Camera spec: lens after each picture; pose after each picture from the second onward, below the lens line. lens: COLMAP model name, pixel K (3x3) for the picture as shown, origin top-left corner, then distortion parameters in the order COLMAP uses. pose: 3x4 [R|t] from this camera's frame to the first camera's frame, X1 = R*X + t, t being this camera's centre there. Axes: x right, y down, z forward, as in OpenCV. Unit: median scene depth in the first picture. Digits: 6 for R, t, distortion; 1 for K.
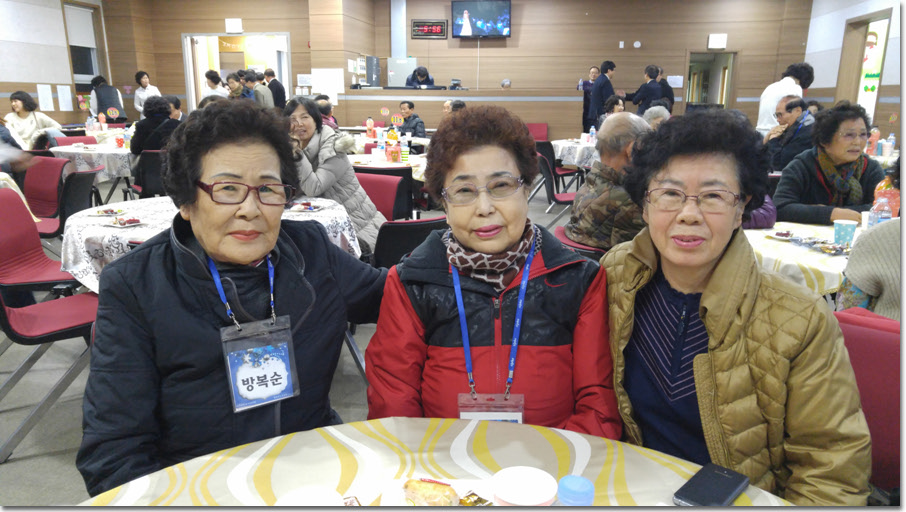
lens RADIAL K [[661.6, 0, 444.6], [0, 661.6, 264.1], [0, 0, 1]] dist [-0.021770, 0.049889]
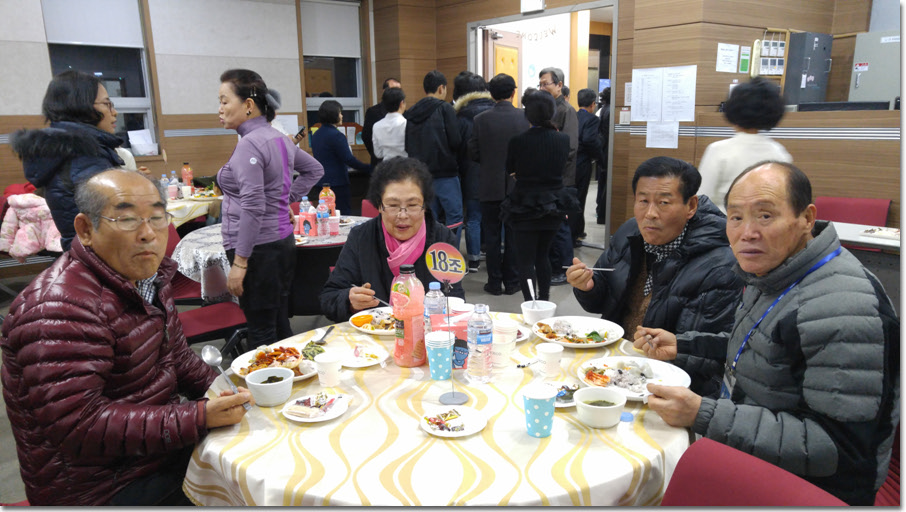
lens RADIAL K [[661.6, 0, 450.4], [0, 661.6, 259.0], [0, 0, 1]] dist [-0.021770, 0.049889]
pose [[0.744863, 0.130796, -0.654271, 0.019905], [-0.143222, 0.989083, 0.034676, -0.157737], [0.651664, 0.067877, 0.755464, 0.559575]]
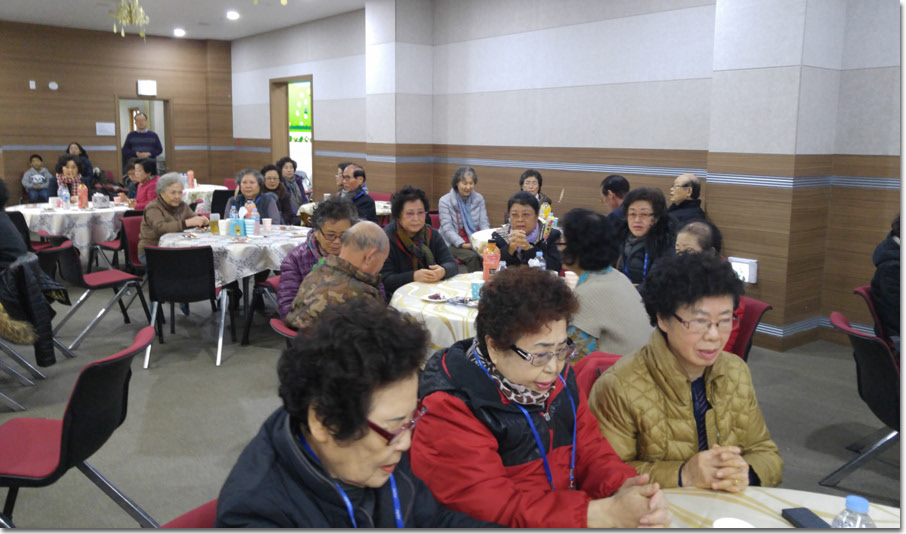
lens RADIAL K [[720.7, 0, 465.0], [0, 720.7, 234.5], [0, 0, 1]] dist [-0.009485, -0.026575]
pose [[0.641400, -0.098538, 0.760852, -0.099343], [0.175973, 0.984174, -0.020885, -0.027850], [-0.746752, 0.147285, 0.648589, 0.018348]]
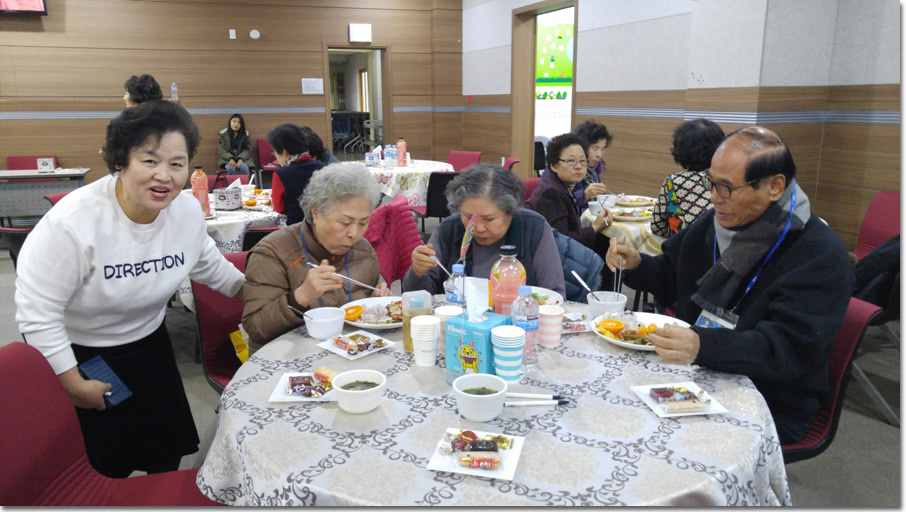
lens RADIAL K [[661.6, 0, 445.3], [0, 661.6, 256.1], [0, 0, 1]] dist [-0.021770, 0.049889]
pose [[0.857827, -0.130315, 0.497143, 0.085985], [0.138086, 0.990191, 0.021288, -0.086268], [-0.495041, 0.050387, 0.867407, 0.304171]]
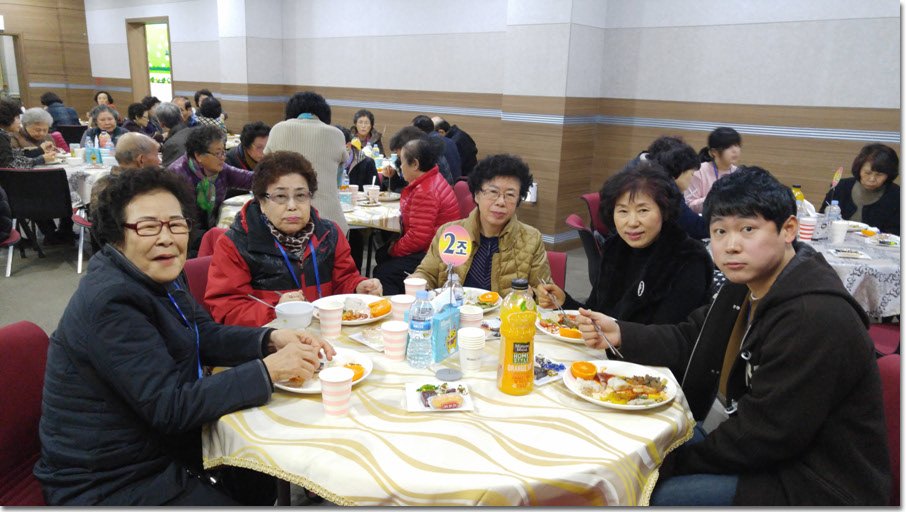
lens RADIAL K [[661.6, 0, 451.0], [0, 661.6, 267.0], [0, 0, 1]] dist [-0.021770, 0.049889]
pose [[0.507085, -0.210711, 0.835742, -0.121358], [0.176673, 0.974477, 0.138493, -0.010992], [-0.843594, 0.077425, 0.531370, -0.031667]]
